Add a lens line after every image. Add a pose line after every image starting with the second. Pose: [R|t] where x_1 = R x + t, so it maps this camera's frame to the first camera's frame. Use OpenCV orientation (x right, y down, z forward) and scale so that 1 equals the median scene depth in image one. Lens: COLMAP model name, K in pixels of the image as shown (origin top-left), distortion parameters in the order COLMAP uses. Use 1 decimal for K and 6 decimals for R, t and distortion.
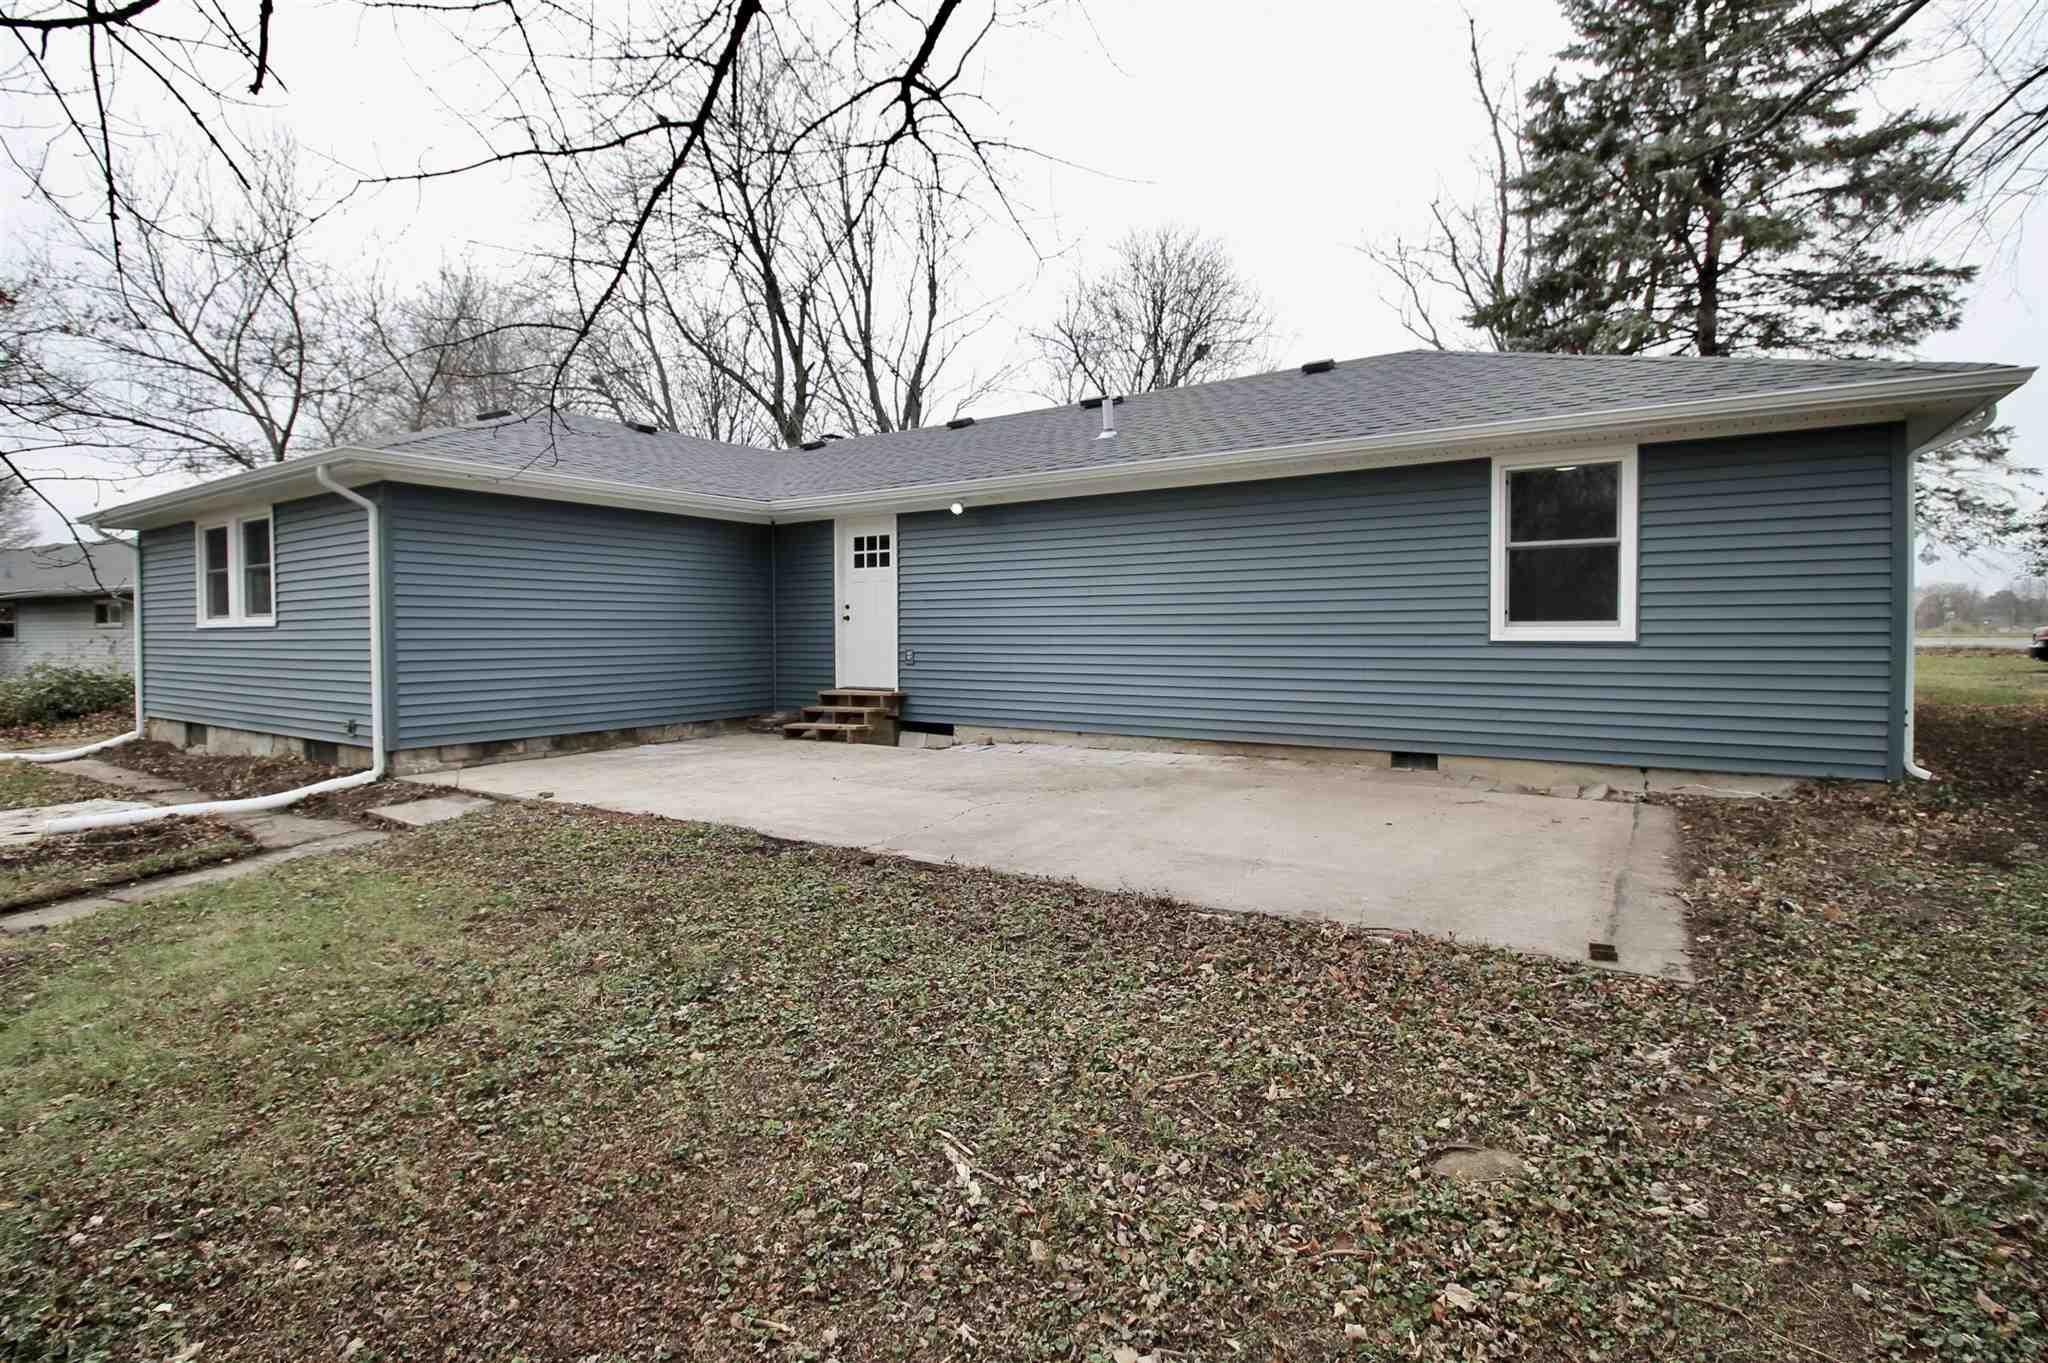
lens RADIAL K [[954.3, 0, 1022.8], [0, 954.3, 667.8], [0, 0, 1]] dist [-0.003248, -0.006133]
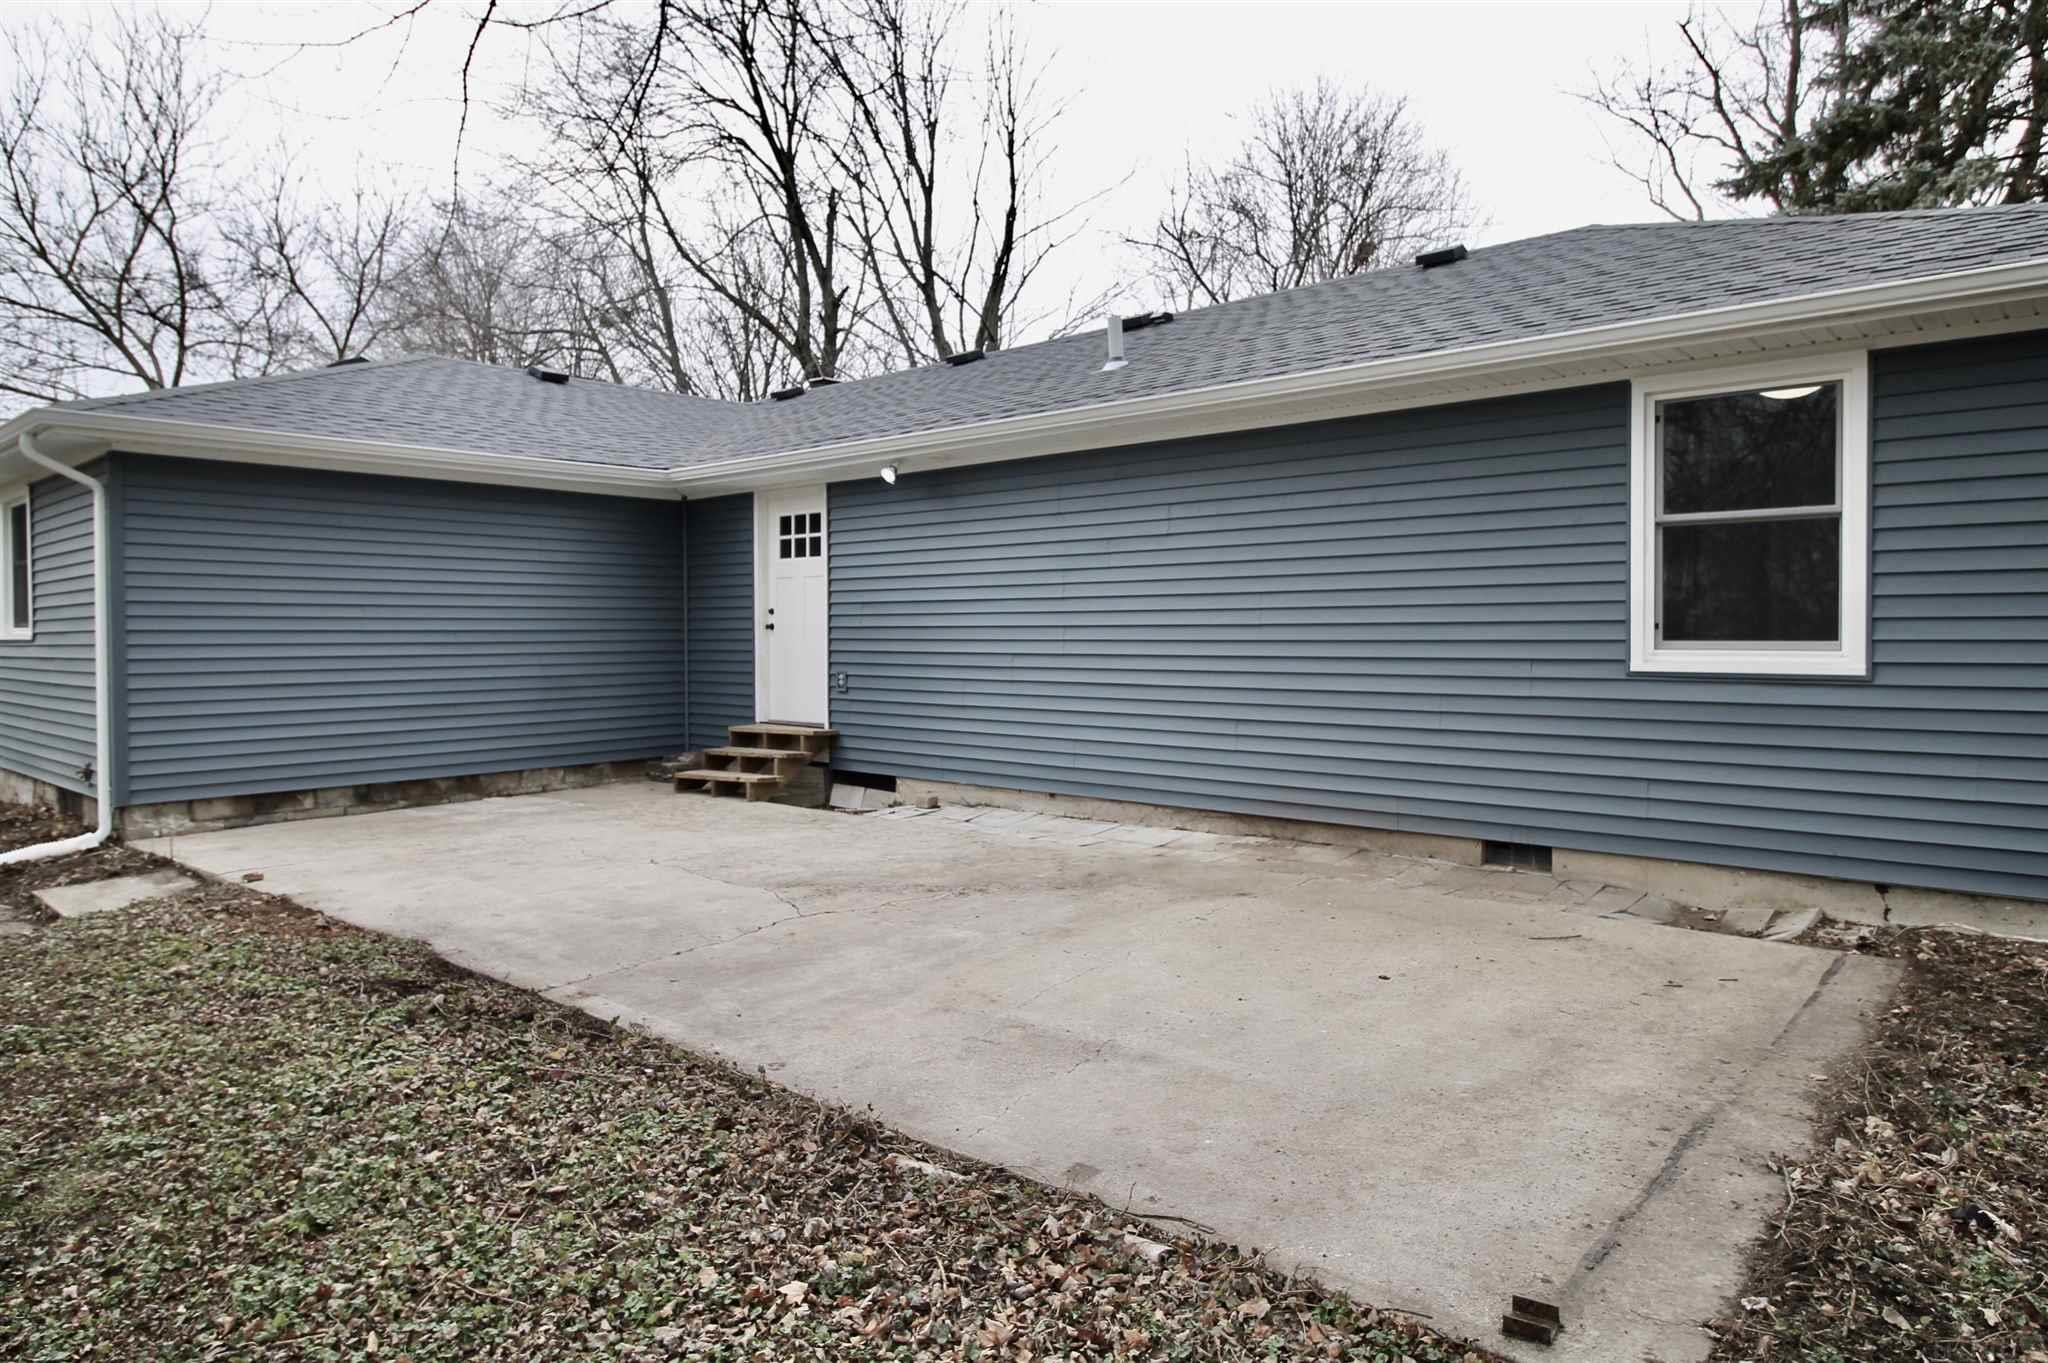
lens RADIAL K [[1221.9, 0, 1021.2], [0, 1221.9, 669.2], [0, 0, 1]] dist [-0.001797, -0.003392]
pose [[0.990450, 0.004376, -0.137804, 0.164505], [-0.005191, 0.999971, -0.005556, -0.018749], [0.137776, 0.006219, 0.990444, 0.118171]]
